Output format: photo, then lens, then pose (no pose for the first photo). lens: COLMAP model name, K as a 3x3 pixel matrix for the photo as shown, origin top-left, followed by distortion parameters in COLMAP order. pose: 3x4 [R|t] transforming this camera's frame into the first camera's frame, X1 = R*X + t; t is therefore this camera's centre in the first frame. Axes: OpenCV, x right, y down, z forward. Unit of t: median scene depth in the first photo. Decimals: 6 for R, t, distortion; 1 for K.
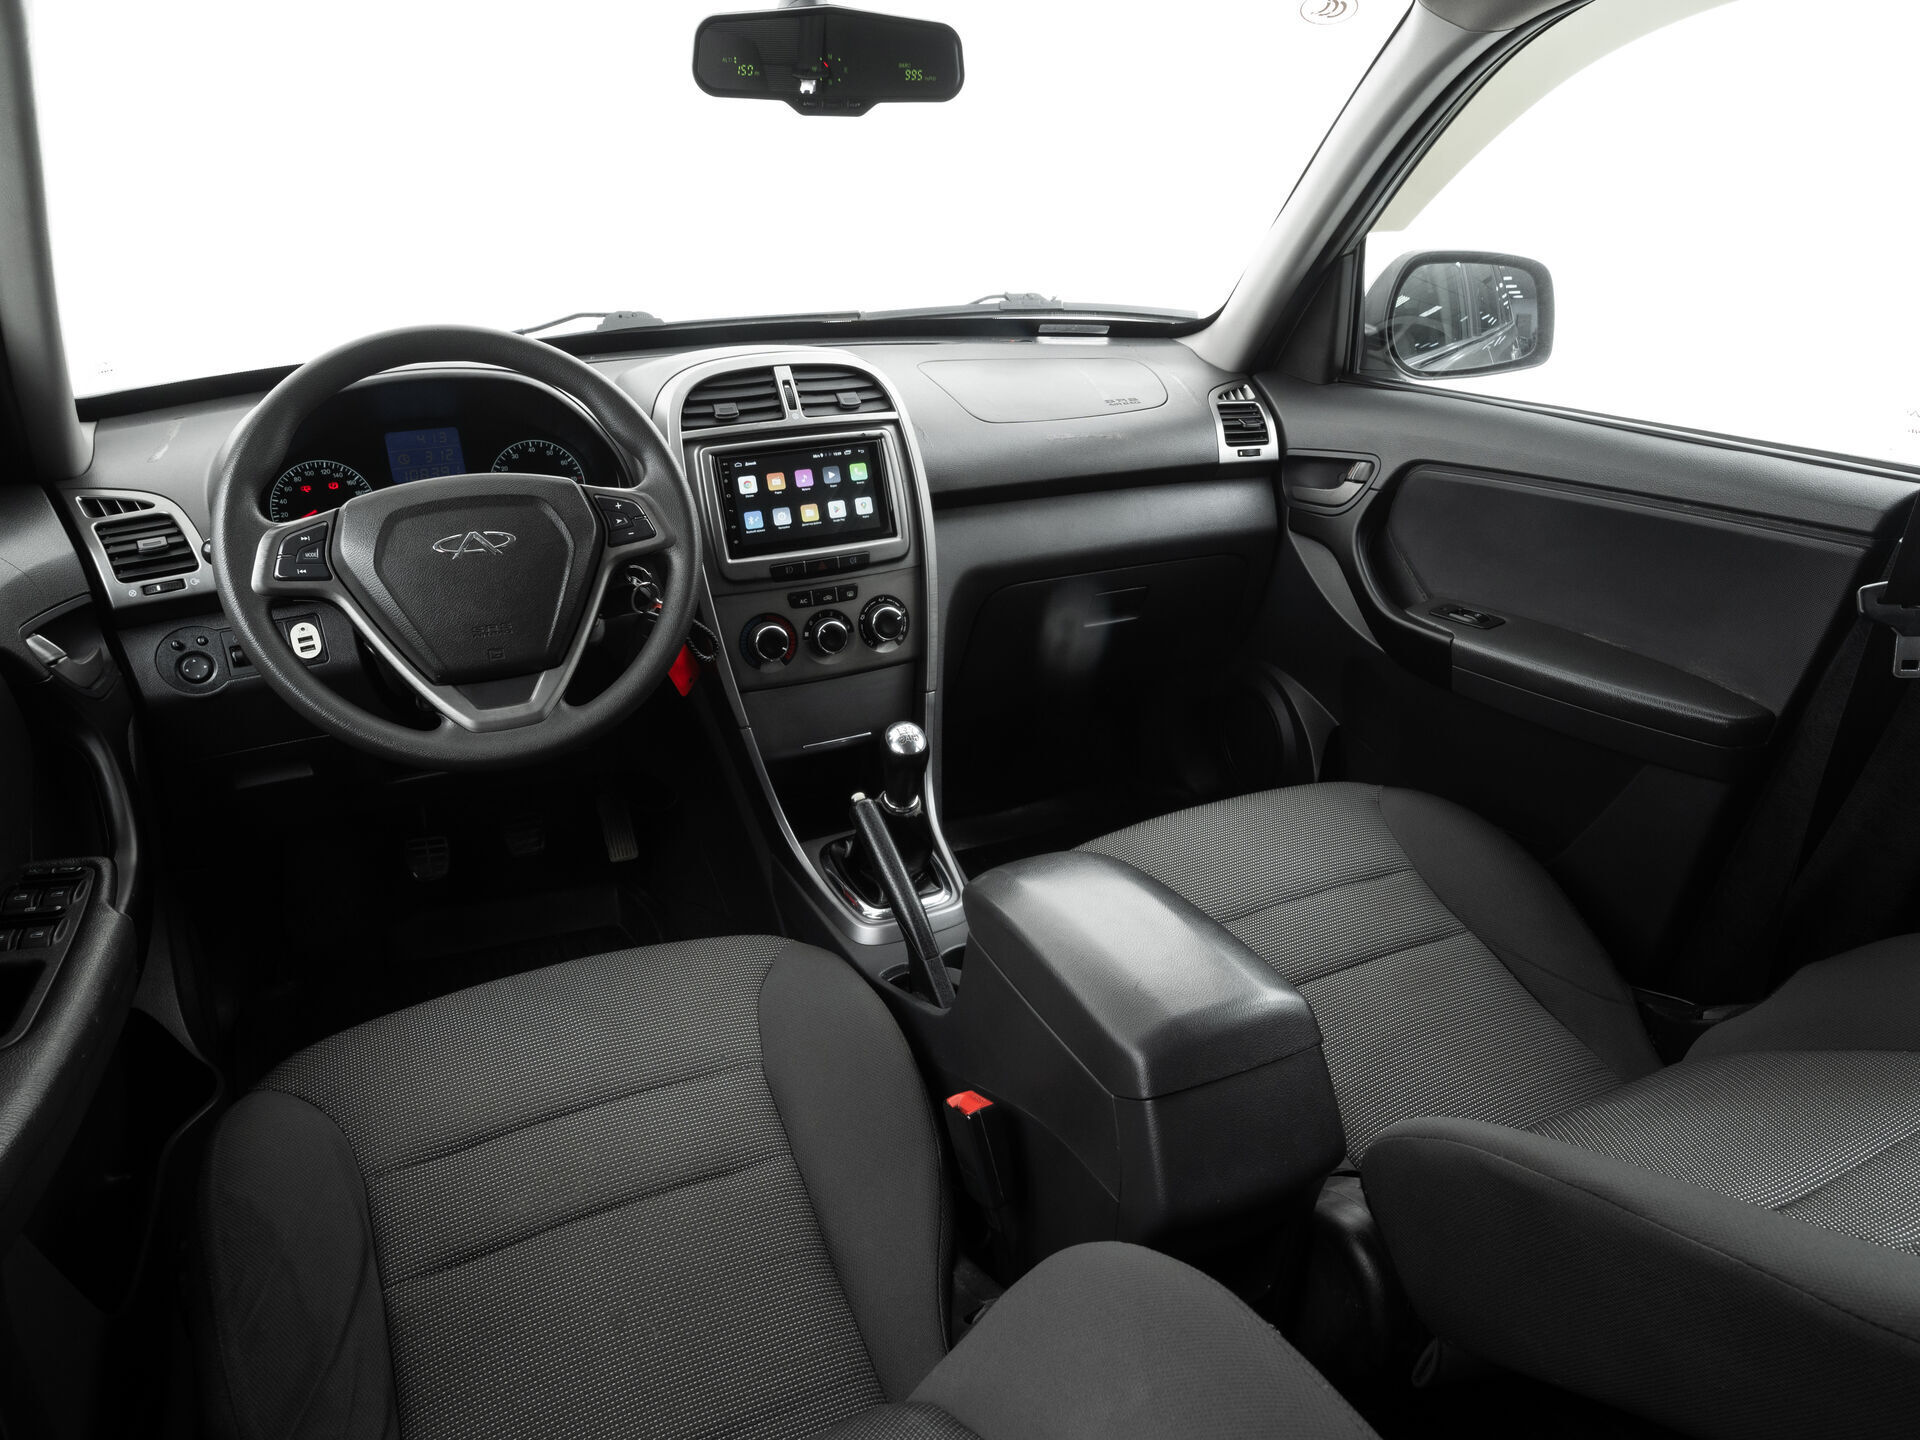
lens RADIAL K [[1232.5, 0, 960.0], [0, 1232.5, 720.0], [0, 0, 1]] dist [-0.027006, -0.000356]
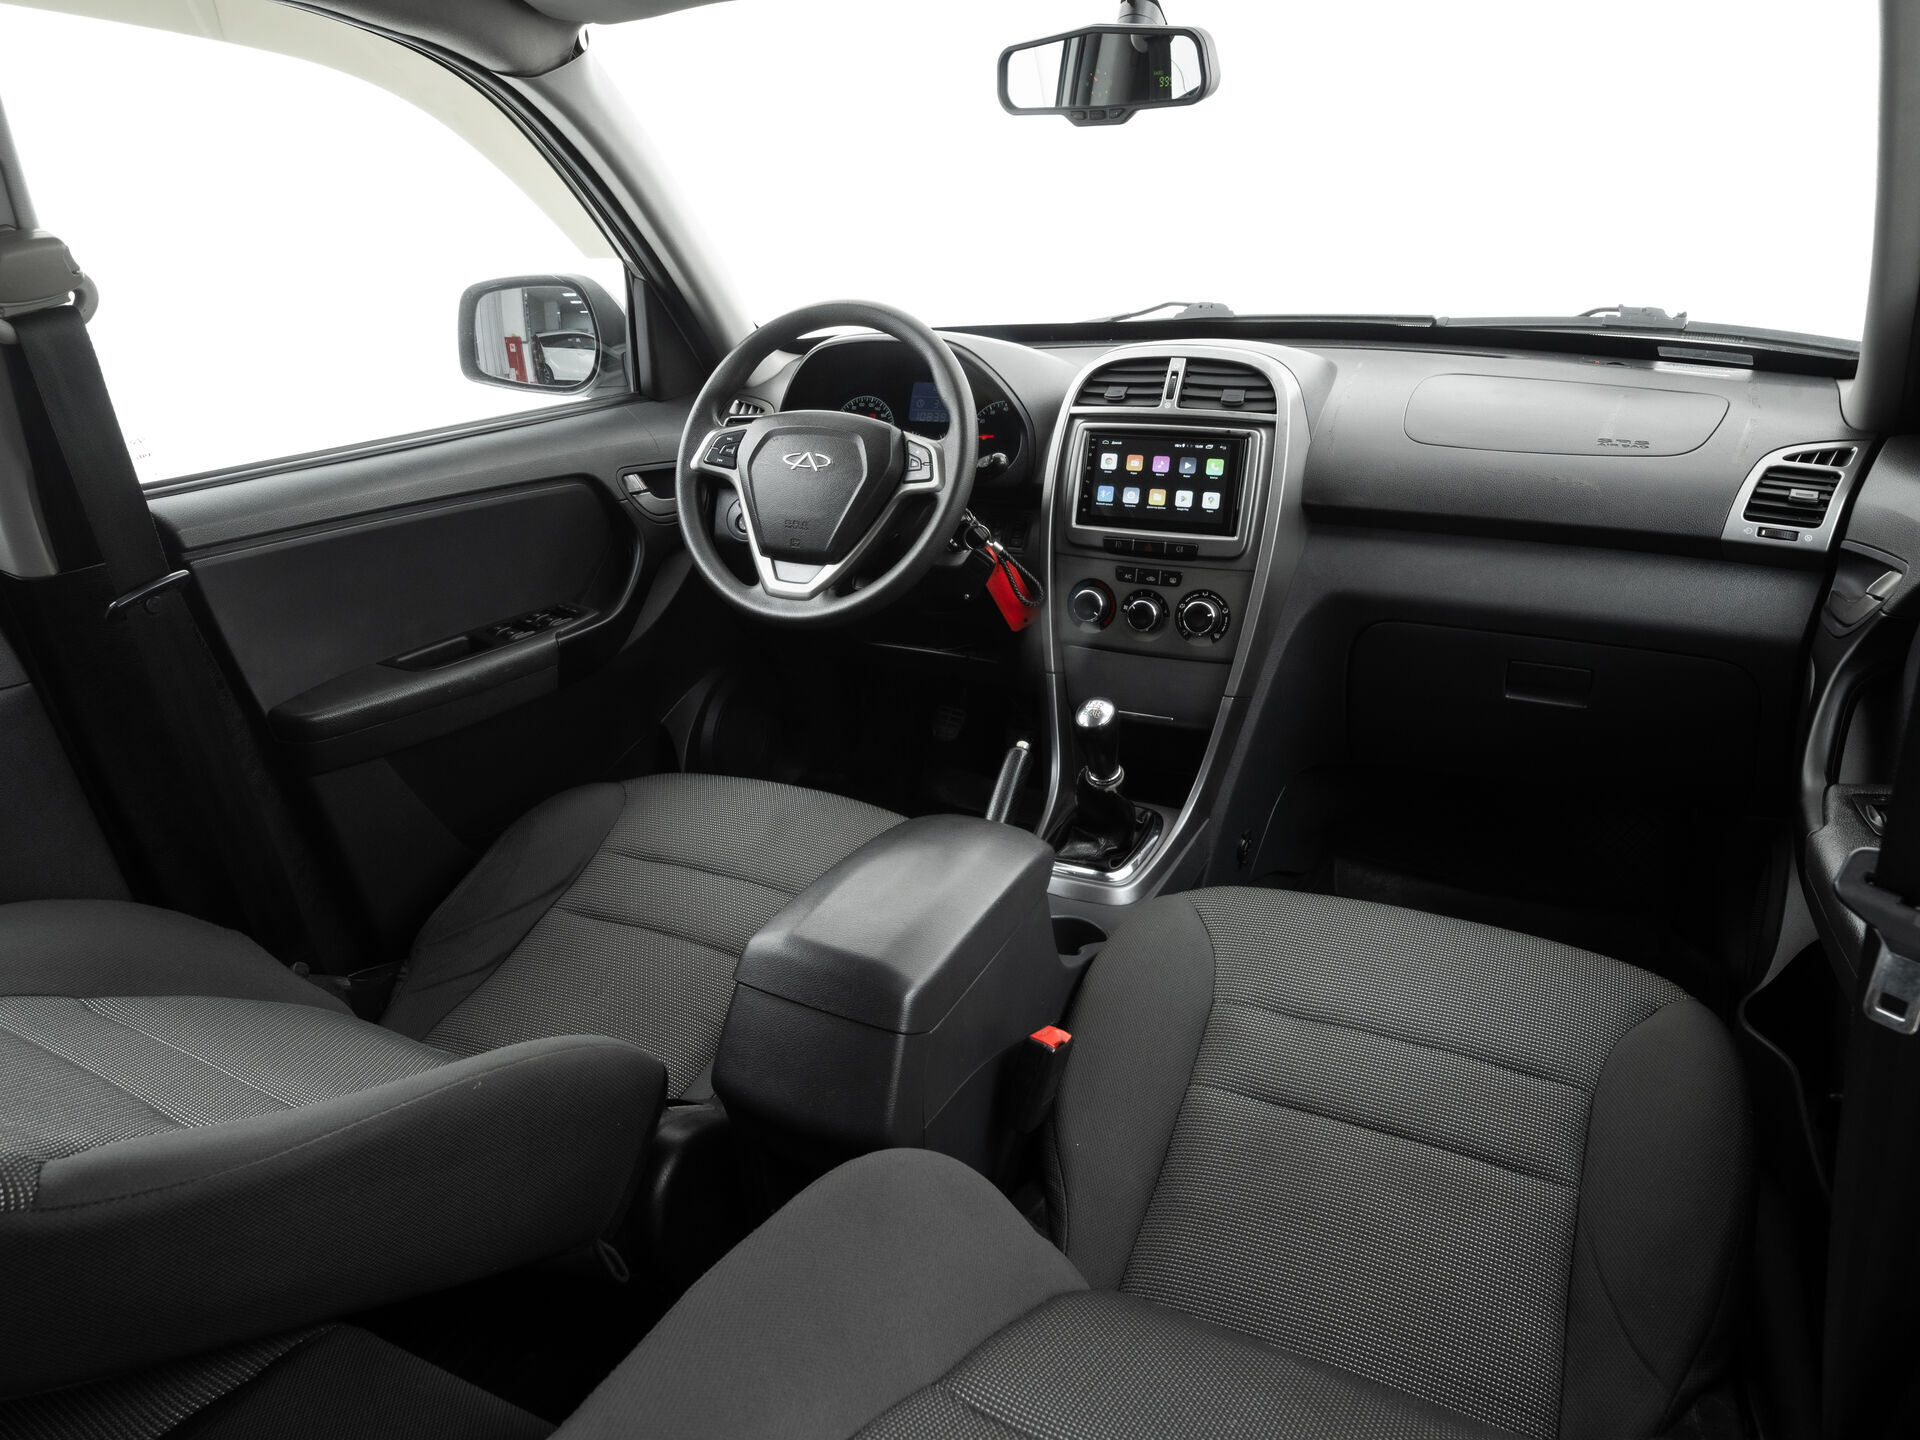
lens RADIAL K [[1232.5, 0, 960.0], [0, 1232.5, 720.0], [0, 0, 1]] dist [-0.027006, -0.000356]
pose [[0.614276, 0.293768, -0.732370, 0.612444], [-0.289303, 0.947334, 0.137342, -0.084149], [0.734145, 0.127511, 0.666912, 0.197559]]
